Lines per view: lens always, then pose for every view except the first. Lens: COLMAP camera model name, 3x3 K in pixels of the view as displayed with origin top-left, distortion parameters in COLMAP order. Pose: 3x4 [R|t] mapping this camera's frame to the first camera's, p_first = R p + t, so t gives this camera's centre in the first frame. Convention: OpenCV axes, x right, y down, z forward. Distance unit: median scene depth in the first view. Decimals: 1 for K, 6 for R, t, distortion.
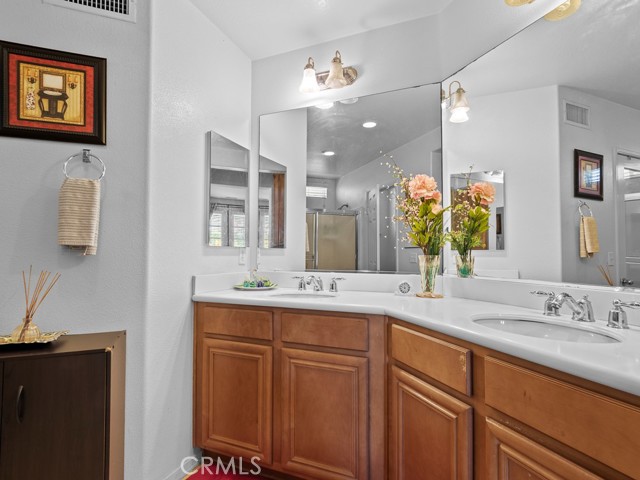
lens RADIAL K [[340.2, 0, 317.3], [0, 340.2, 250.1], [0, 0, 1]] dist [0.000076, 0.000618]
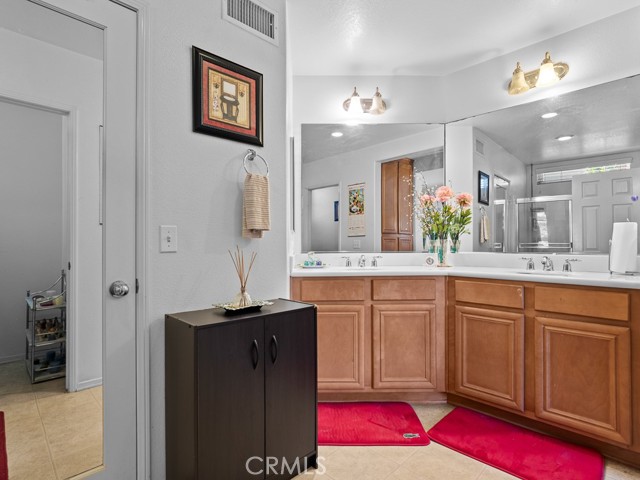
lens RADIAL K [[336.9, 0, 321.0], [0, 336.9, 254.8], [0, 0, 1]] dist [-0.001897, -0.000242]
pose [[0.916240, -0.018129, 0.400219, -0.949697], [0.002634, 0.999227, 0.039232, 0.029320], [-0.400621, -0.034892, 0.915579, -0.199393]]
